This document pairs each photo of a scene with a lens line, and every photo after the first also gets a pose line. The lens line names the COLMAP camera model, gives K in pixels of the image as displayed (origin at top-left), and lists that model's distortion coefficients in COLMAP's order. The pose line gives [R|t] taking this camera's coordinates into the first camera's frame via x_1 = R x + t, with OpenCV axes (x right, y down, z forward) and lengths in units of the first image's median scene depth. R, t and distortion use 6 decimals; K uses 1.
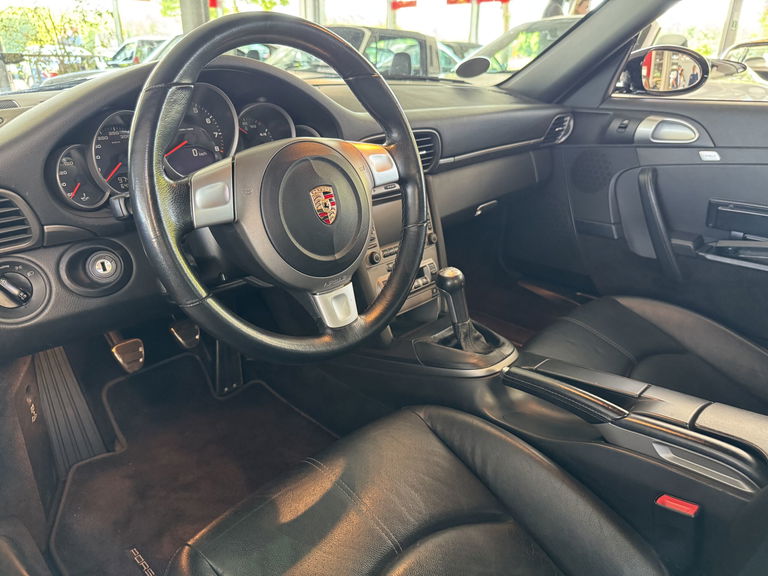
lens RADIAL K [[540.9, 0, 384.0], [0, 540.9, 288.0], [0, 0, 1]] dist [0.001185, 0.004273]
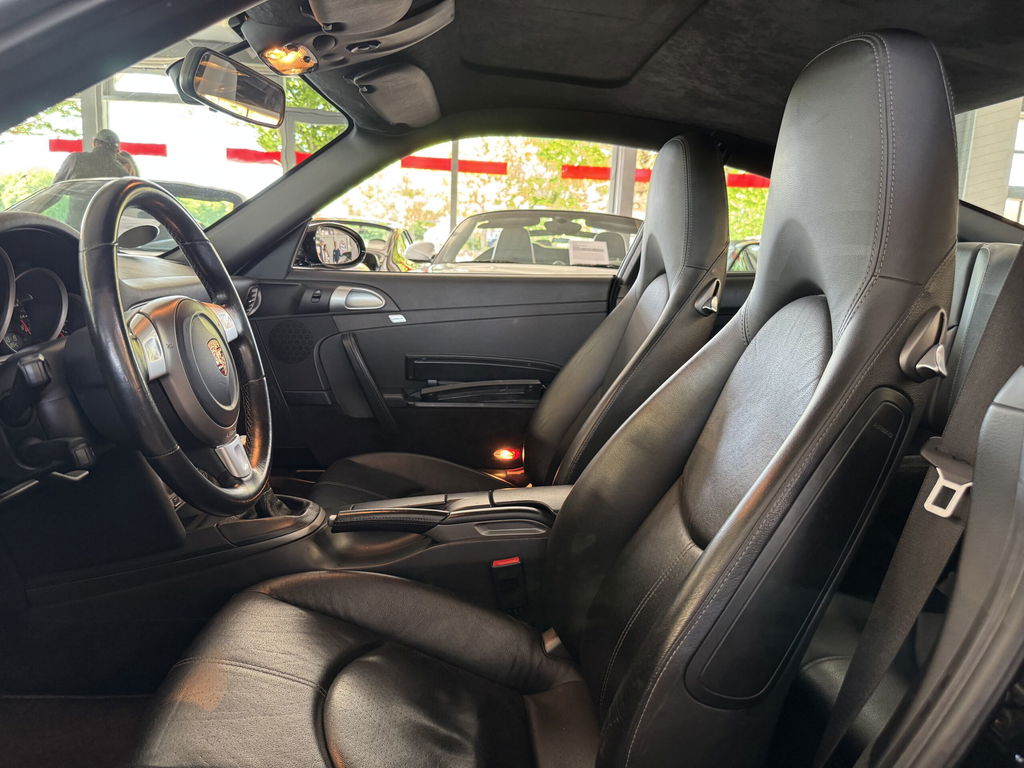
lens RADIAL K [[721.2, 0, 512.0], [0, 721.2, 384.0], [0, 0, 1]] dist [0.001185, 0.004273]
pose [[0.657132, -0.106660, 0.746191, -0.375995], [0.248372, 0.965293, -0.080750, 0.069870], [-0.711681, 0.238396, 0.660816, -0.141099]]
